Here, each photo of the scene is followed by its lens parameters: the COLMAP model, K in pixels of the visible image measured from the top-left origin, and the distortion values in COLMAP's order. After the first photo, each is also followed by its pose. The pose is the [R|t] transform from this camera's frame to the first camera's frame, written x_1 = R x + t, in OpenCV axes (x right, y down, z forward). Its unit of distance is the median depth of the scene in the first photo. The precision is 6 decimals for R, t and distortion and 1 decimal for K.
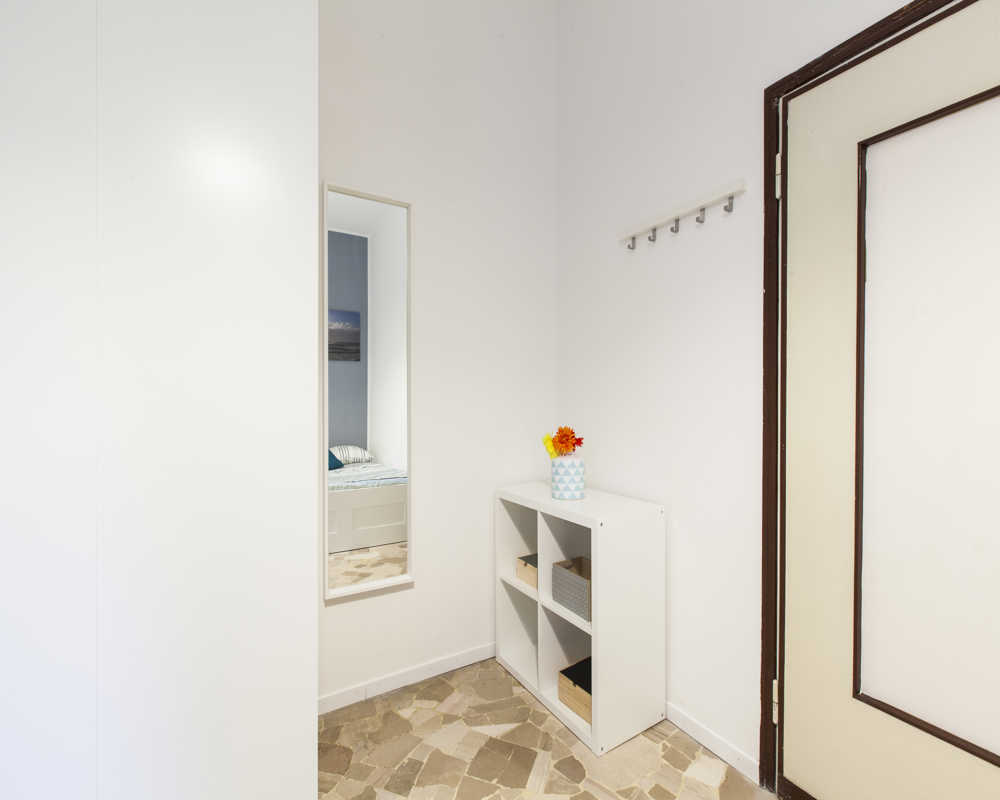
lens RADIAL K [[448.8, 0, 498.0], [0, 448.8, 402.6], [0, 0, 1]] dist [-0.000844, -0.000091]
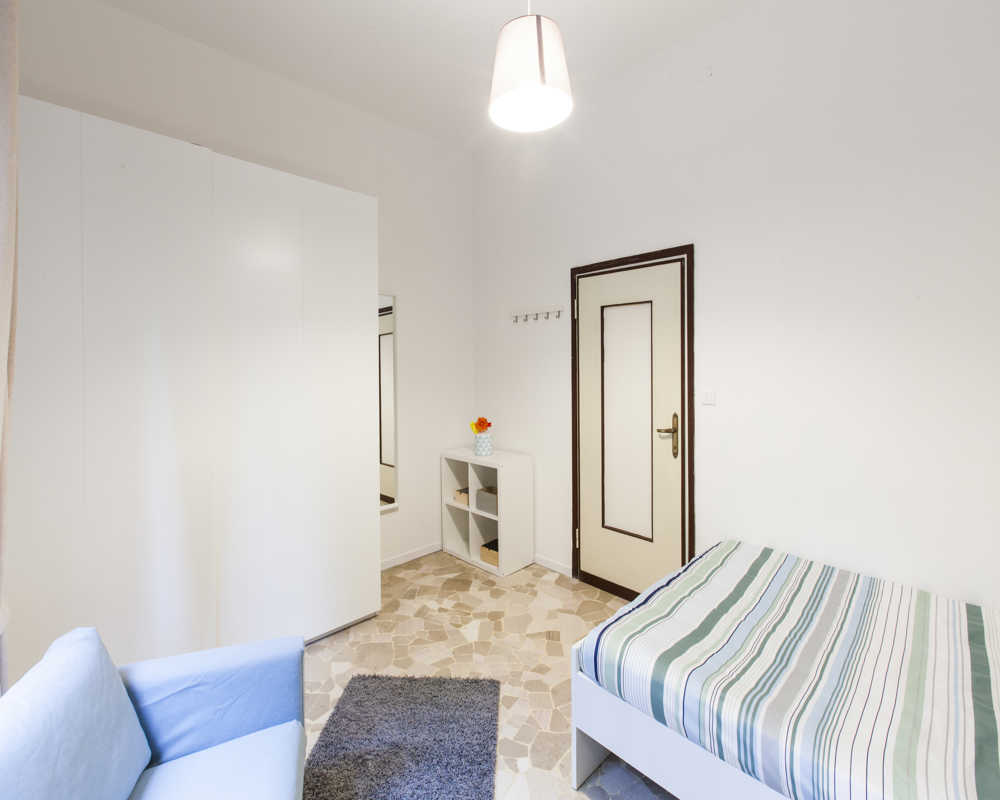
lens RADIAL K [[454.4, 0, 487.7], [0, 454.4, 373.4], [0, 0, 1]] dist [-0.000491, -0.000359]
pose [[0.977696, -0.012969, 0.209622, -0.229010], [0.010652, 0.999869, 0.012179, -0.155668], [-0.209753, -0.009674, 0.977707, -0.879786]]
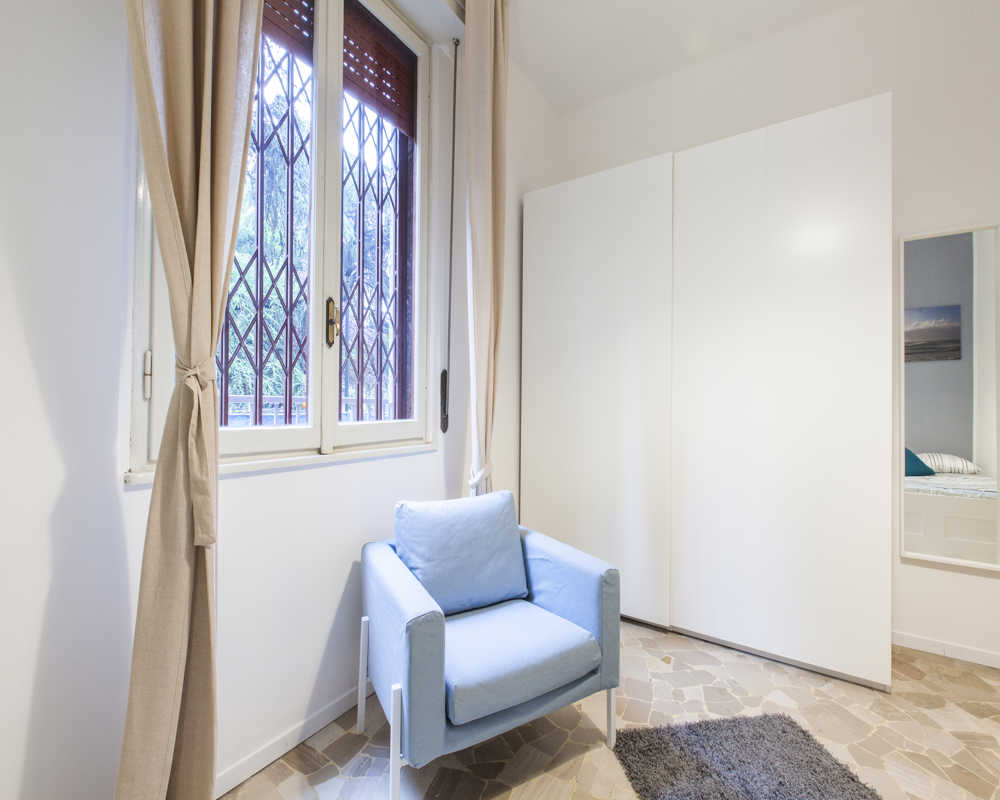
lens RADIAL K [[442.7, 0, 499.7], [0, 442.7, 395.0], [0, 0, 1]] dist [-0.000517, -0.000358]
pose [[0.430561, -0.006942, -0.902535, 0.265328], [-0.013295, 0.999813, -0.014033, 0.003755], [0.902464, 0.018042, 0.430388, -0.590516]]
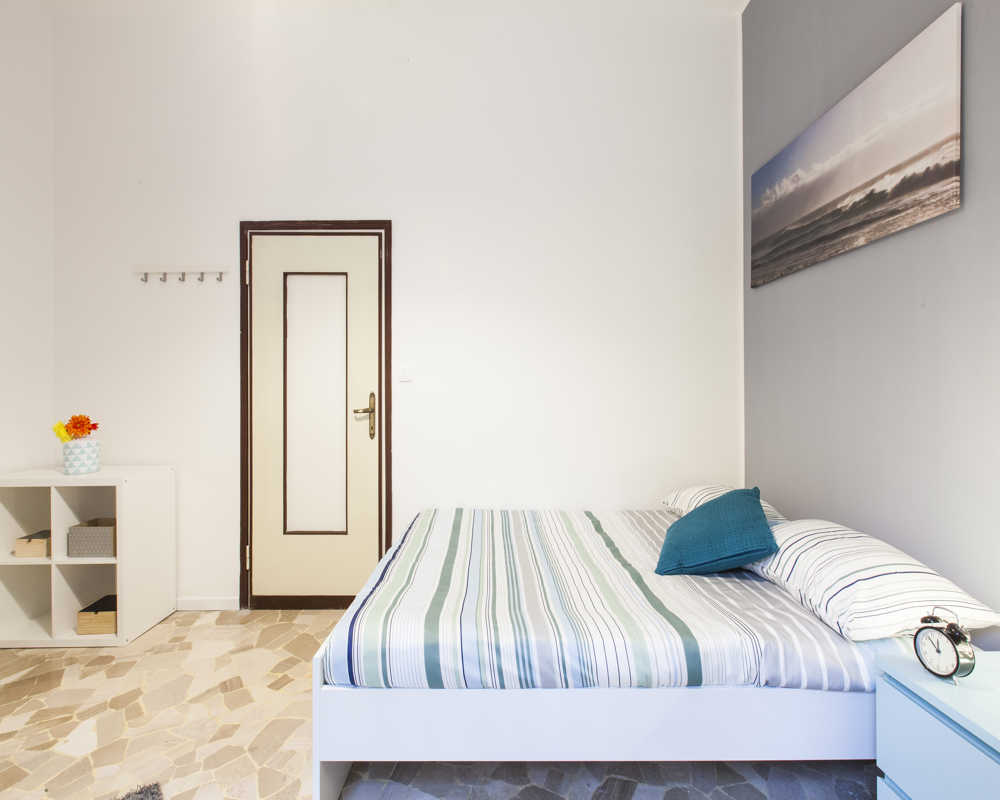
lens RADIAL K [[442.7, 0, 499.7], [0, 442.7, 395.0], [0, 0, 1]] dist [-0.000517, -0.000358]
pose [[0.512213, -0.002712, 0.858854, -0.309423], [0.005942, 0.999982, -0.000386, 0.007151], [-0.858838, 0.005301, 0.512220, -0.620453]]
